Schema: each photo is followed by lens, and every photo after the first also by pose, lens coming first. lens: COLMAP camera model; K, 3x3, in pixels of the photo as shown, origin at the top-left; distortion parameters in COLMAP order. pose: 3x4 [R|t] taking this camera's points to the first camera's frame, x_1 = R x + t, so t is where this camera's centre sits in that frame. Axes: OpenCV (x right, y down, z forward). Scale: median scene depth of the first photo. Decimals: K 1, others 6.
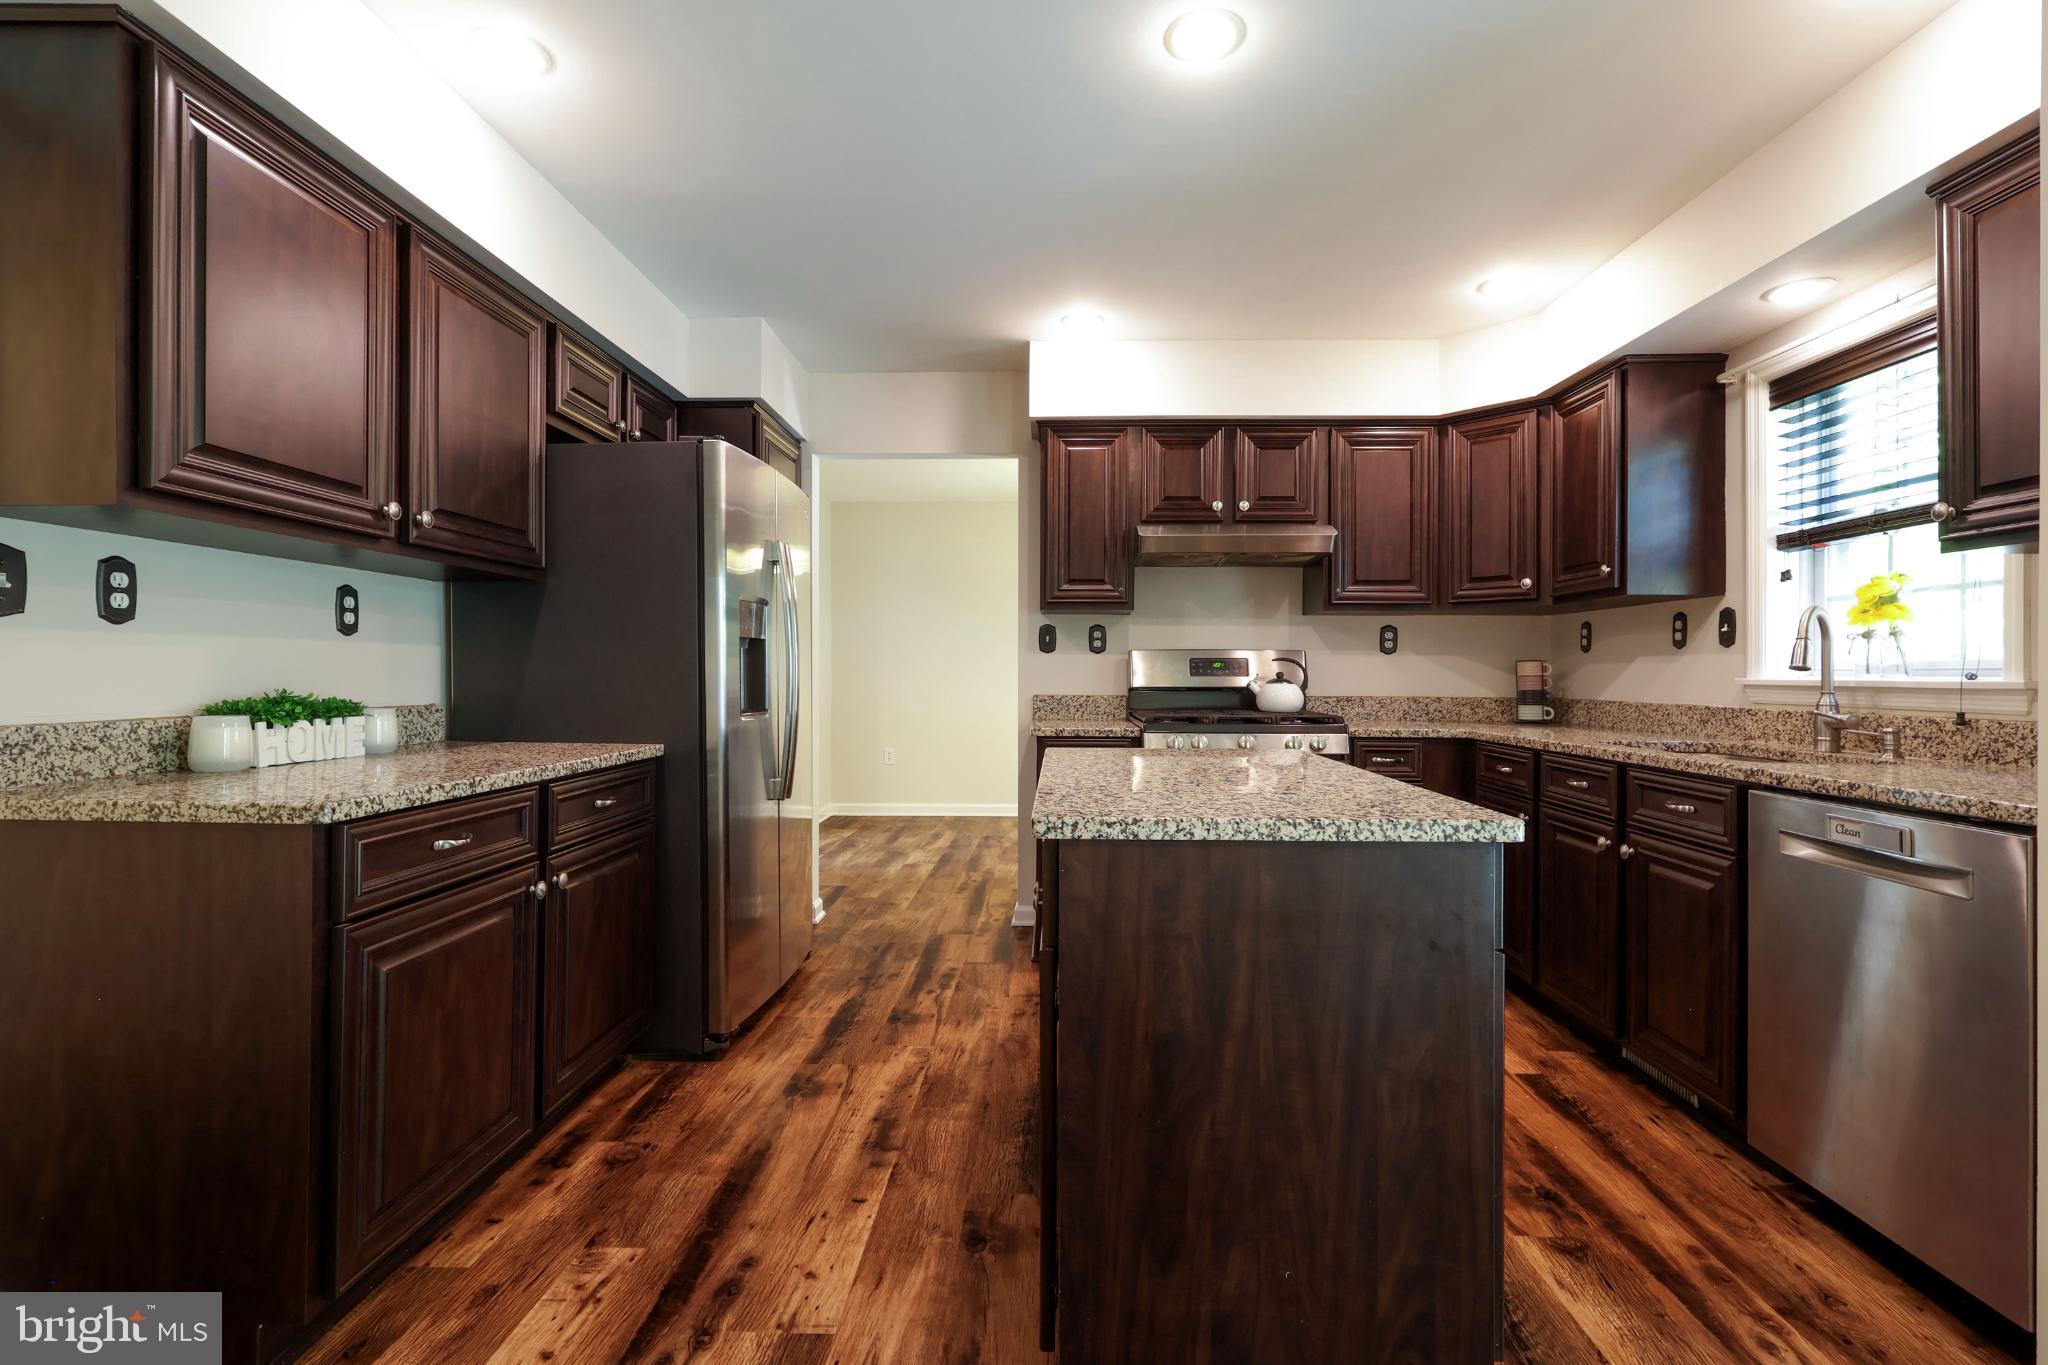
lens RADIAL K [[950.2, 0, 1031.2], [0, 950.2, 673.5], [0, 0, 1]] dist [0.000192, 0.000557]
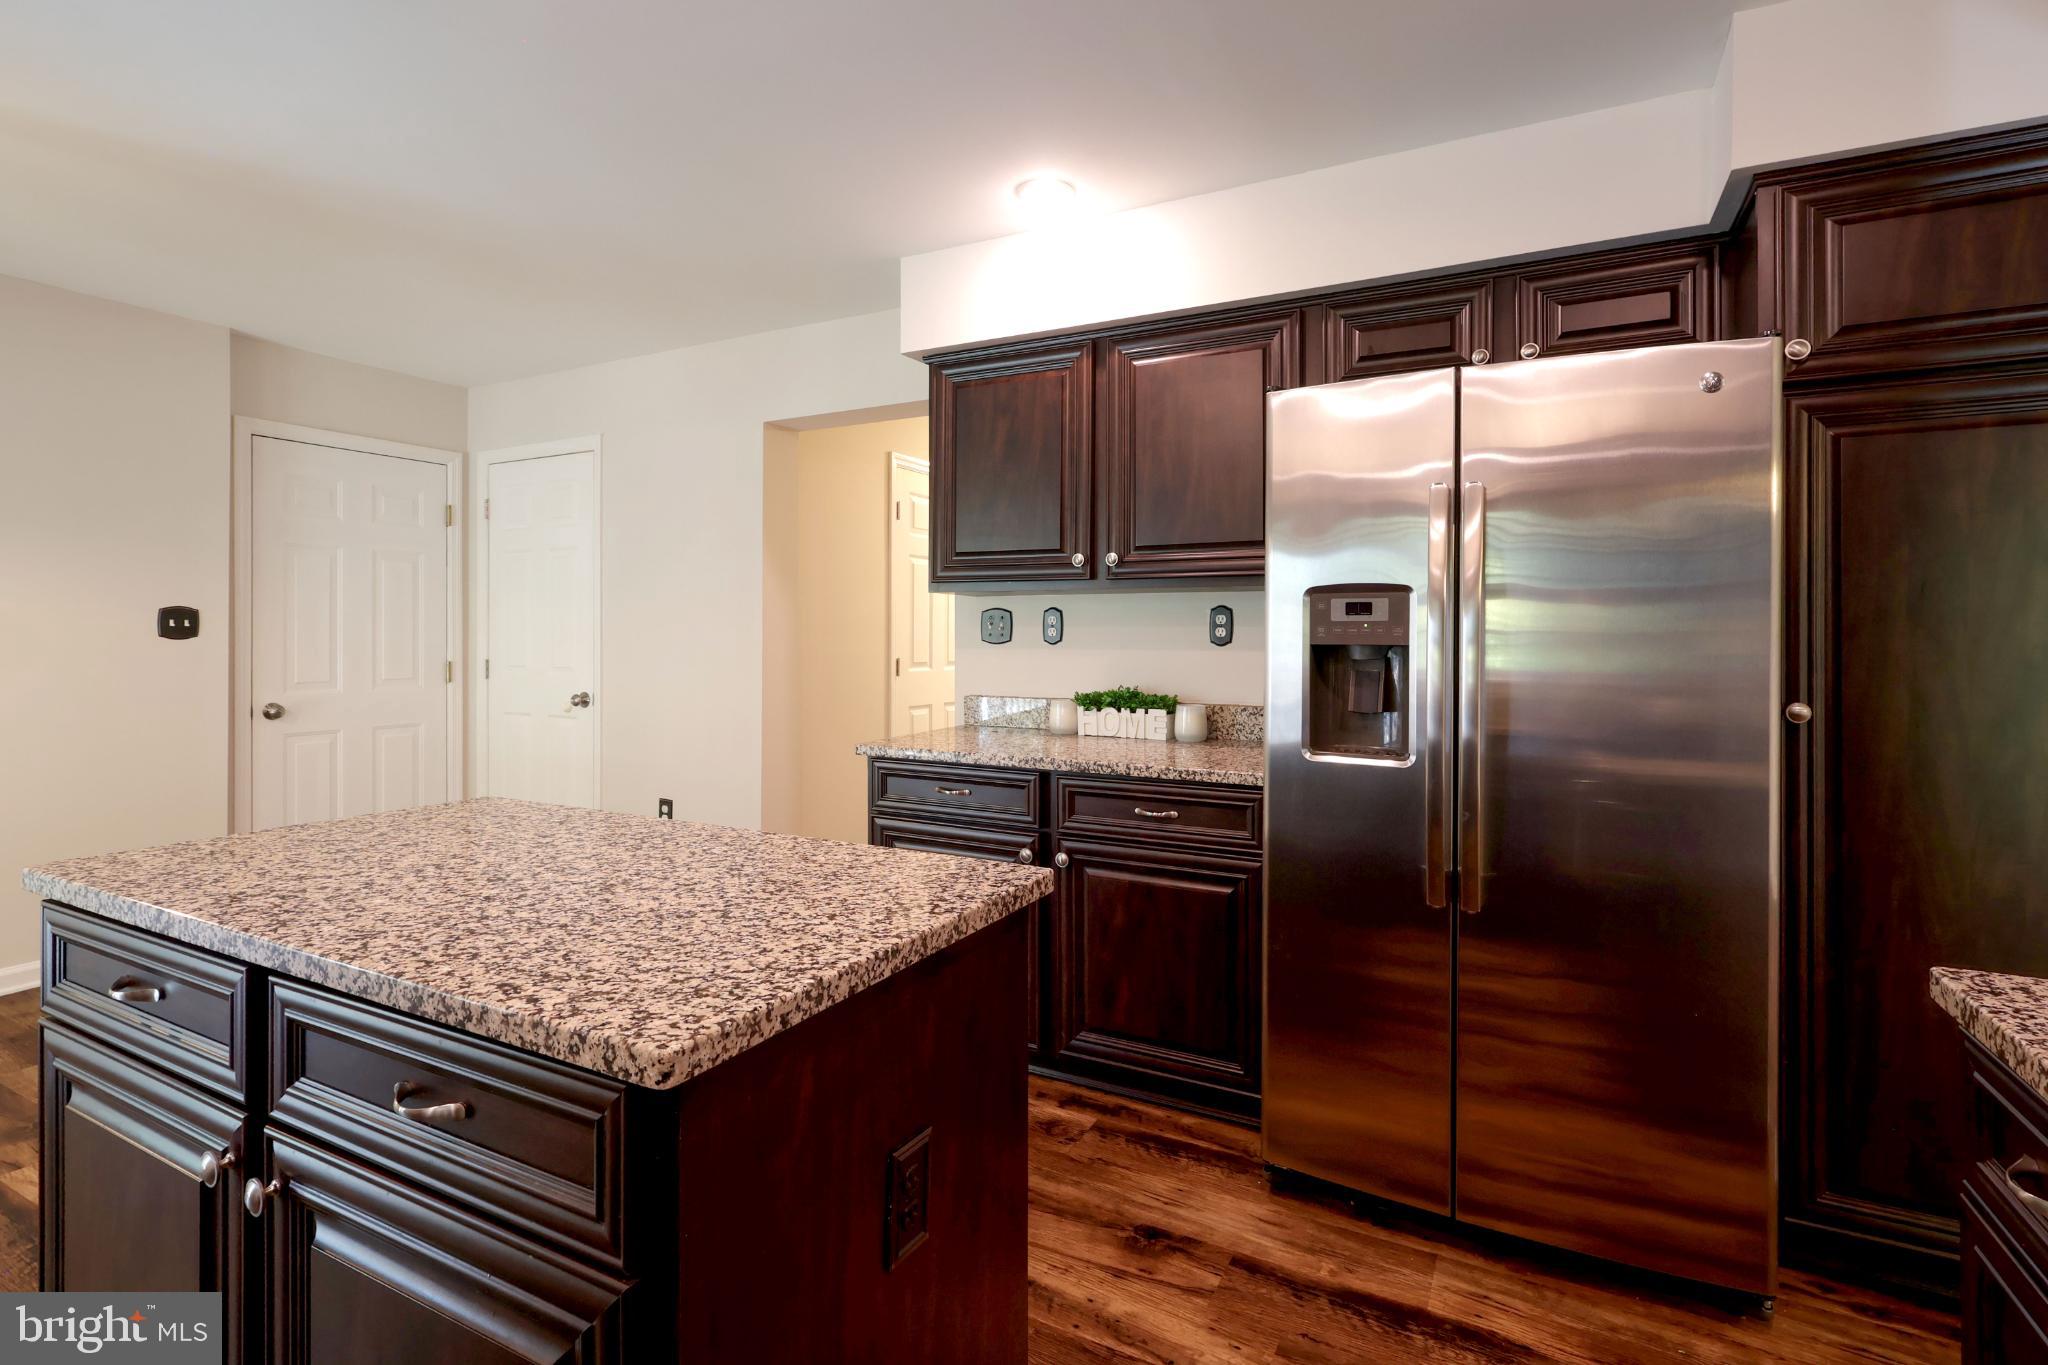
lens RADIAL K [[965.9, 0, 1020.5], [0, 965.9, 635.6], [0, 0, 1]] dist [-0.005843, 0.000013]
pose [[-0.442968, -0.003552, -0.896530, 0.473048], [-0.005780, 0.999983, -0.001105, -0.045037], [0.896519, 0.004693, -0.442981, 1.175209]]
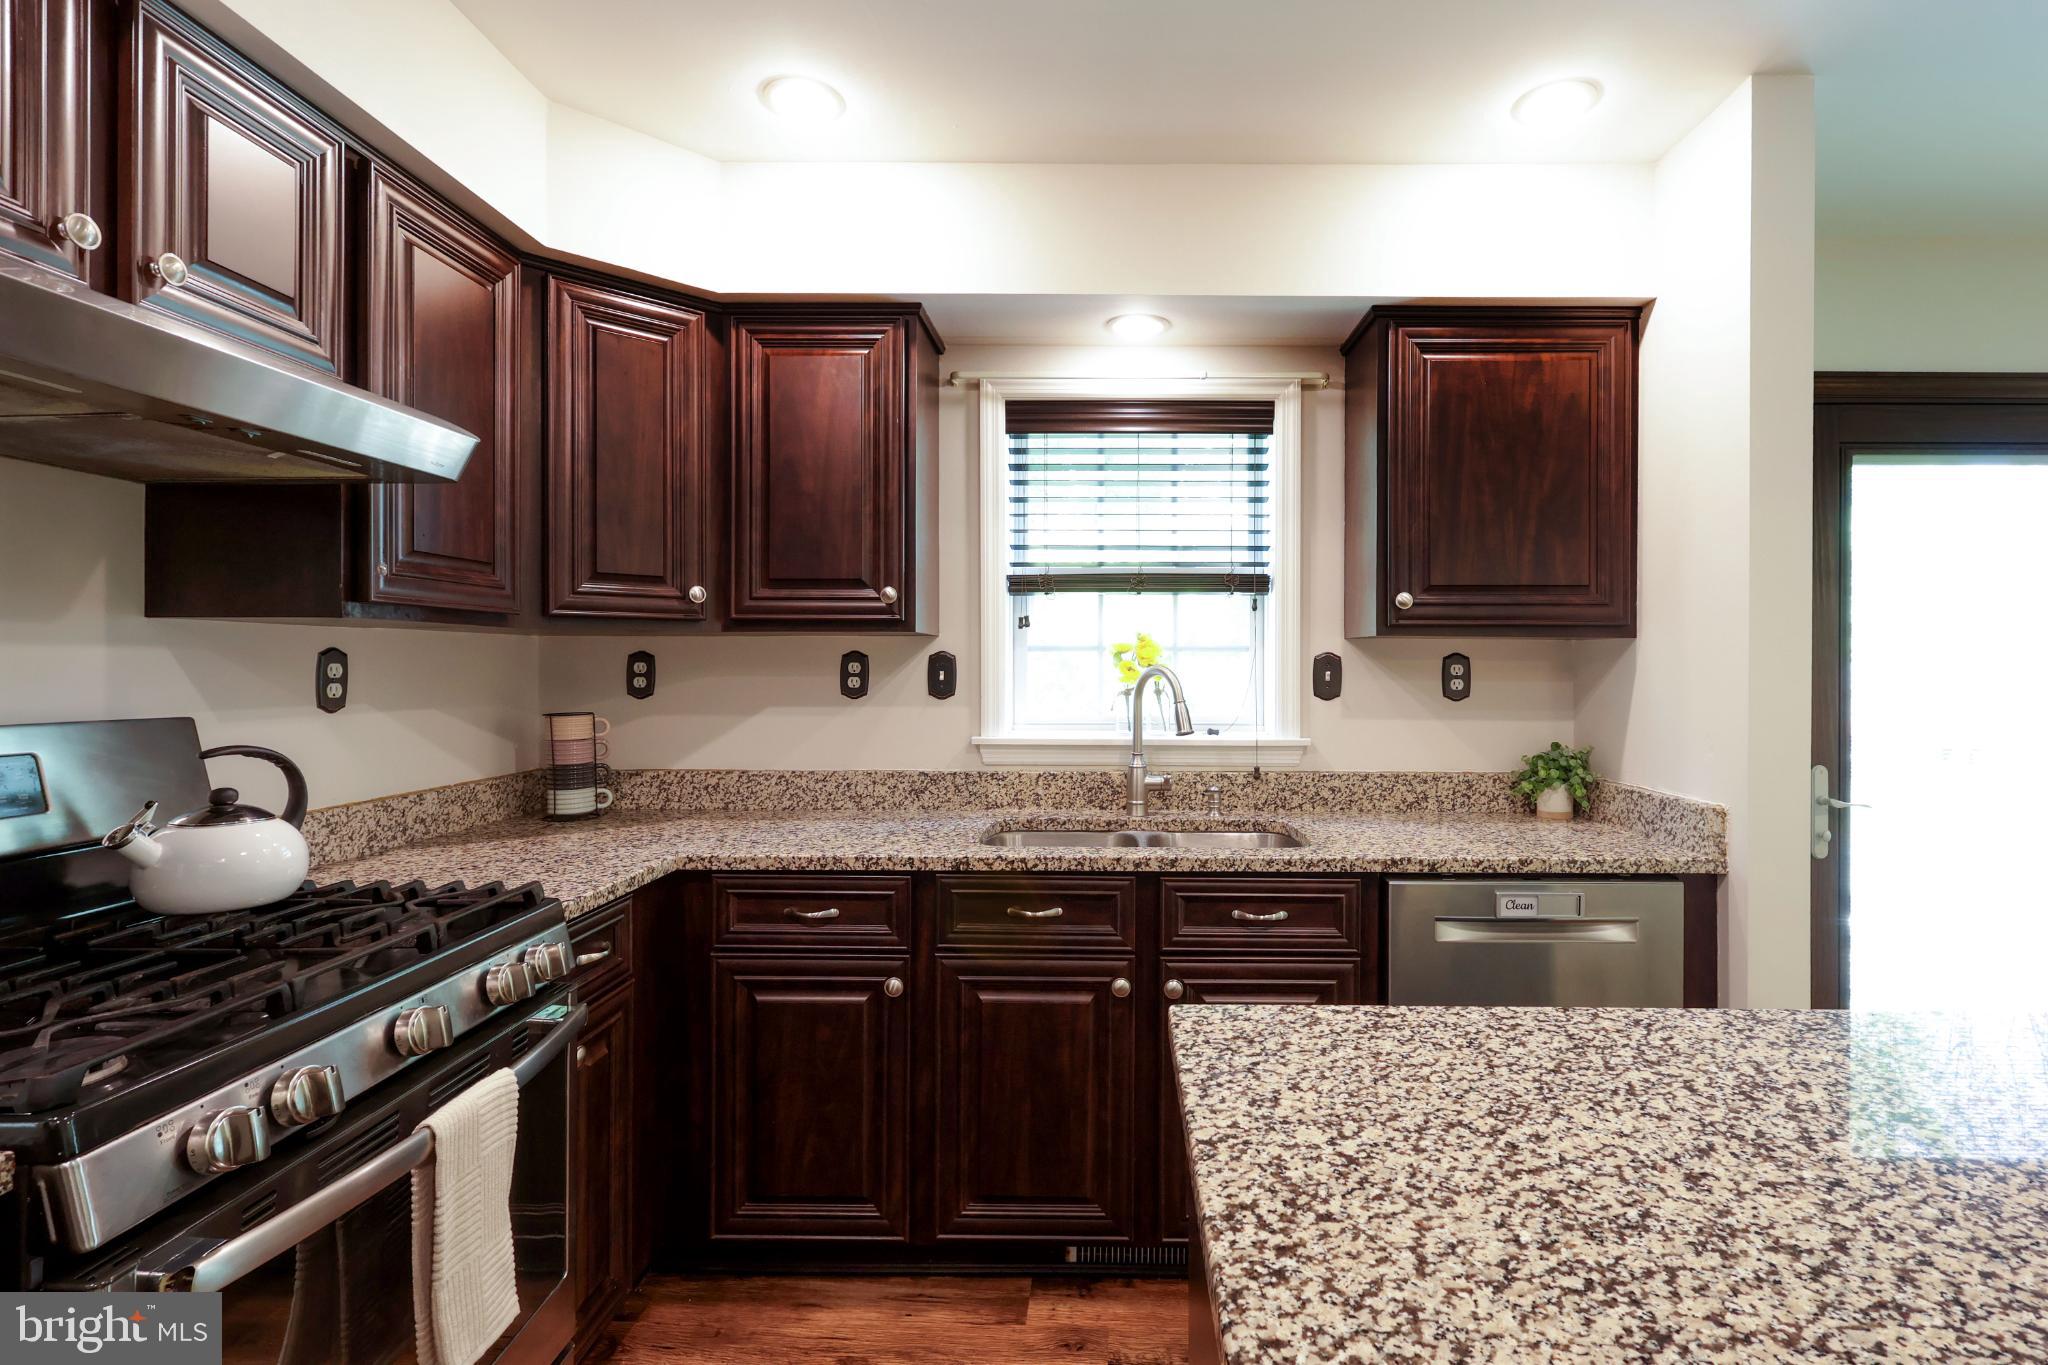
lens RADIAL K [[981.2, 0, 1099.6], [0, 981.2, 661.9], [0, 0, 1]] dist [-0.002779, 0.000084]
pose [[-0.021615, -0.002994, 0.999762, -0.147249], [-0.002329, 0.999993, 0.002944, -0.071588], [-0.999764, -0.002265, -0.021622, 1.000516]]
